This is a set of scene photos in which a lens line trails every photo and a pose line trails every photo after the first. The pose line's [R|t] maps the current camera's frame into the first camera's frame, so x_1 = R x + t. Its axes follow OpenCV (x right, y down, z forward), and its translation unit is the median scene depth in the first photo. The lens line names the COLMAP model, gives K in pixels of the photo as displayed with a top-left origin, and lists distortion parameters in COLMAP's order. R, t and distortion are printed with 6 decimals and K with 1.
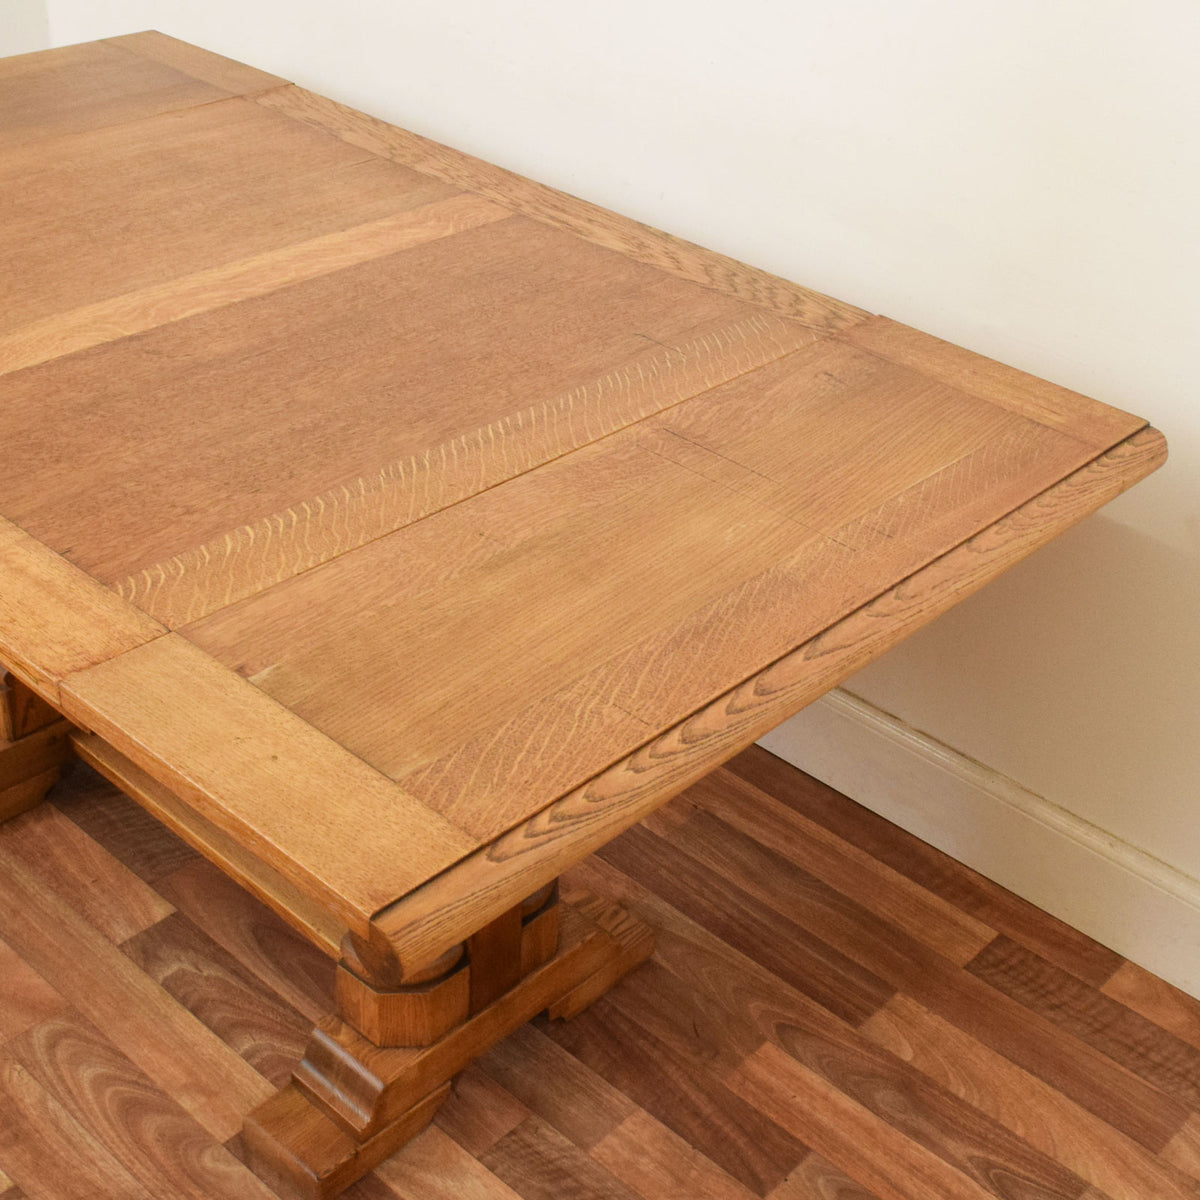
lens RADIAL K [[1728.2, 0, 714.2], [0, 1728.2, 573.1], [0, 0, 1]] dist [-0.024098, 0.020612]
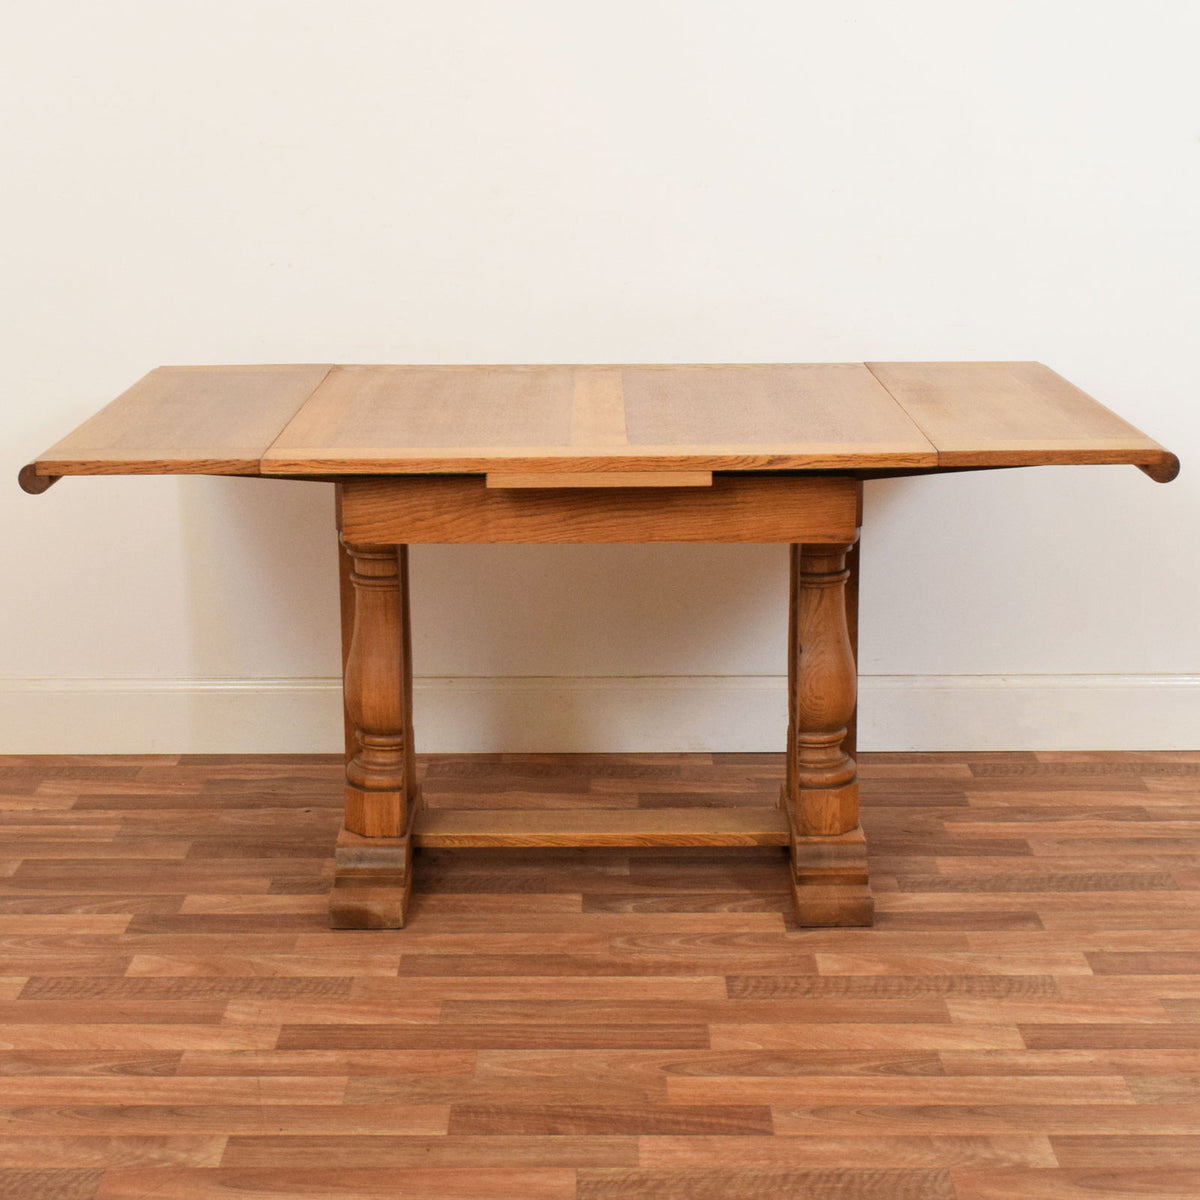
lens RADIAL K [[2271.0, 0, 600.0], [0, 2271.0, 600.0], [0, 0, 1]] dist [-0.022462, -0.227388]
pose [[0.759868, -0.235863, 0.605780, -1.422865], [0.404009, 0.901387, -0.155816, 0.291051], [-0.509291, 0.363140, 0.780226, -0.516278]]
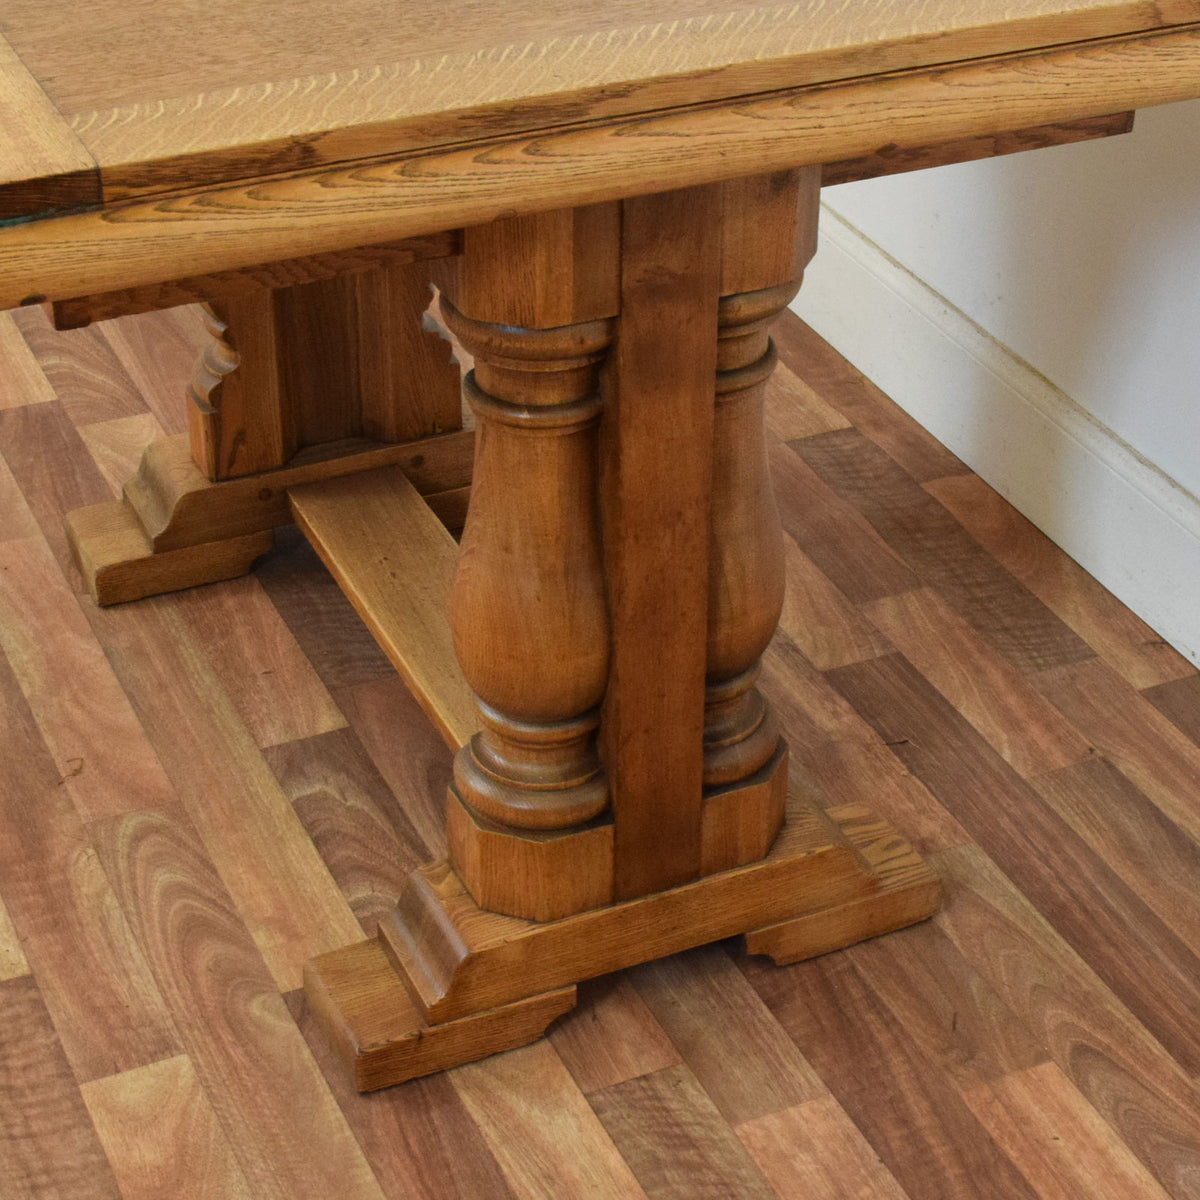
lens RADIAL K [[2542.6, 0, 678.0], [0, 2542.6, 628.5], [0, 0, 1]] dist [-0.031886, 0.026348]
pose [[0.912497, 0.169086, -0.372503, 0.244505], [-0.168613, 0.985092, 0.034110, 0.097941], [0.372718, 0.031683, 0.927404, 0.020841]]
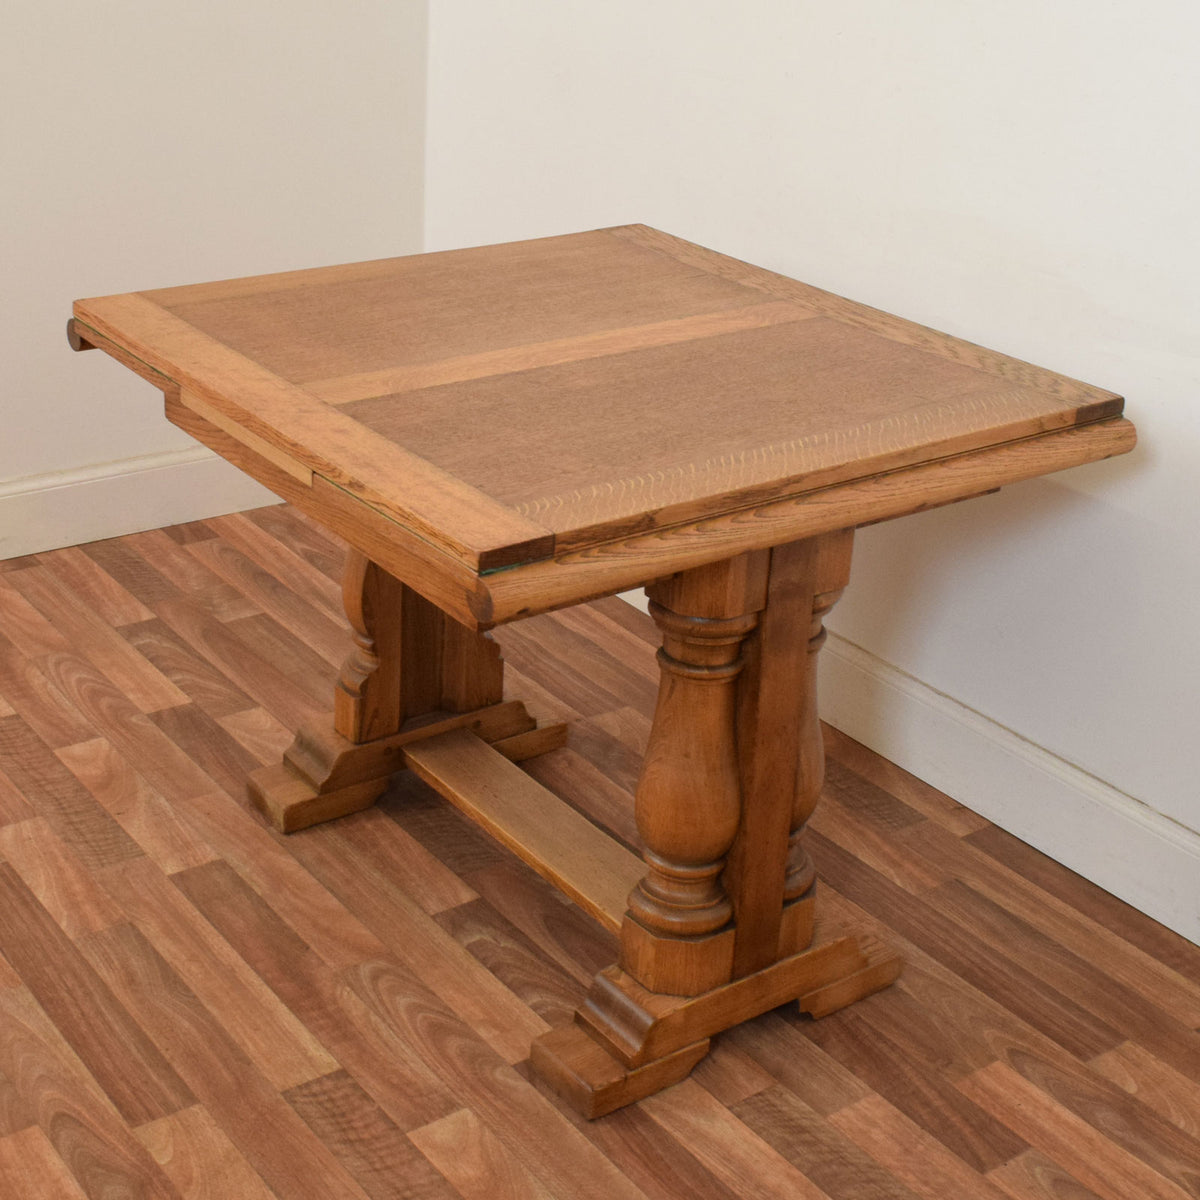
lens RADIAL K [[1956.1, 0, 568.5], [0, 1956.1, 482.8], [0, 0, 1]] dist [-0.014158, -0.037763]
pose [[0.971896, 0.050977, -0.229827, 0.032272], [-0.096290, 0.976954, -0.190498, 0.180972], [0.214819, 0.207274, 0.954406, -0.307814]]
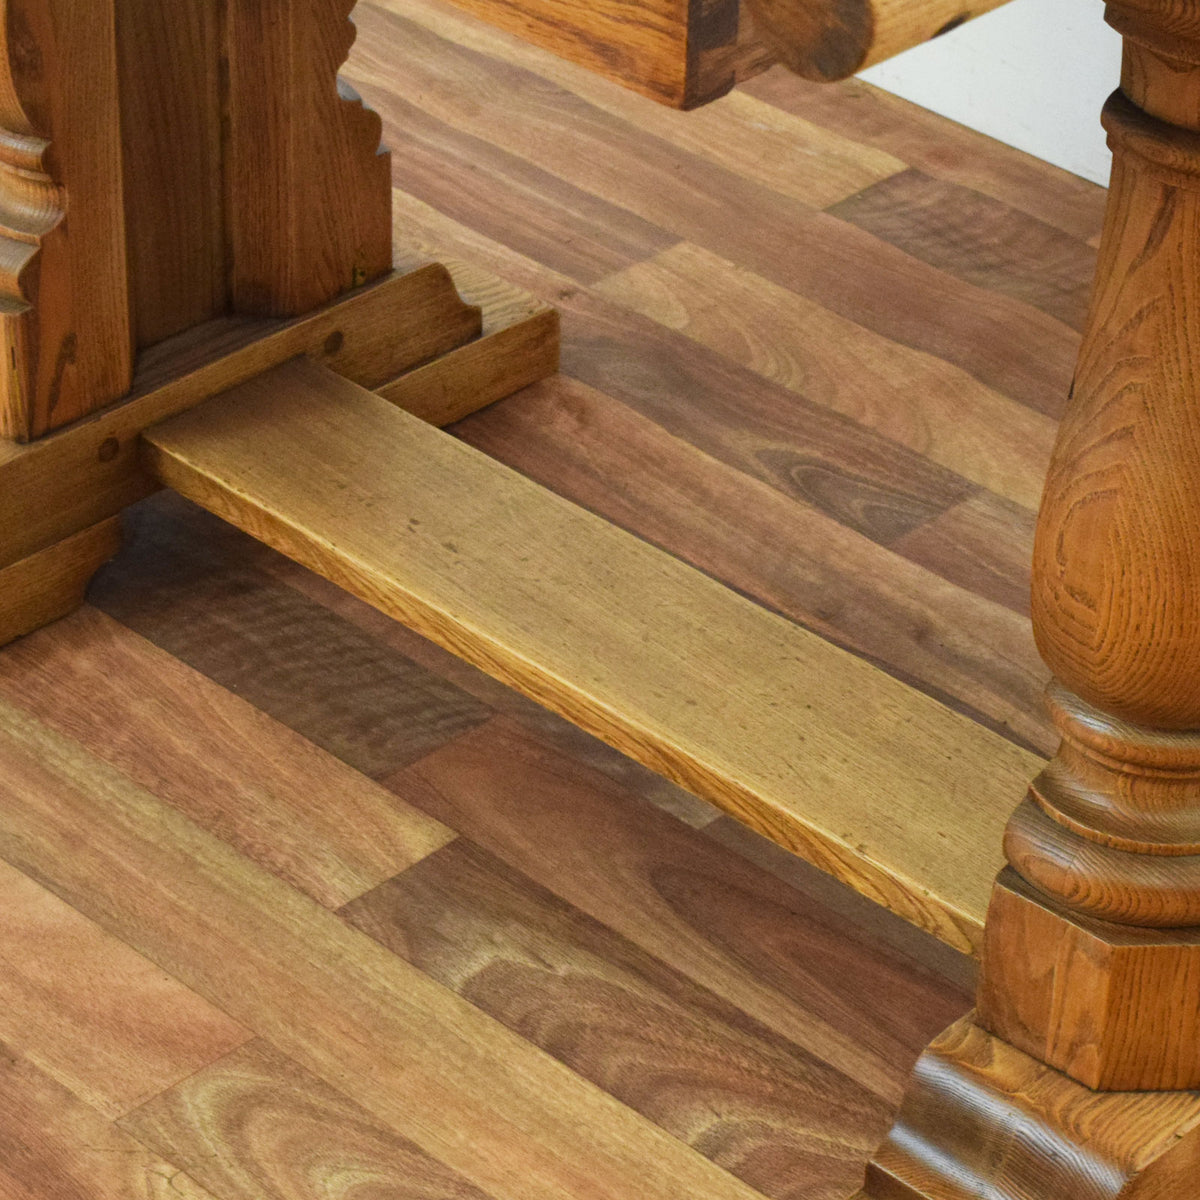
lens RADIAL K [[4059.2, 0, 702.3], [0, 4059.2, 601.1], [0, 0, 1]] dist [0.061373, -1.162299]
pose [[0.997780, -0.013798, -0.065158, -0.205144], [0.015428, 0.999579, 0.024568, 0.126368], [0.064792, -0.025519, 0.997572, 0.053043]]
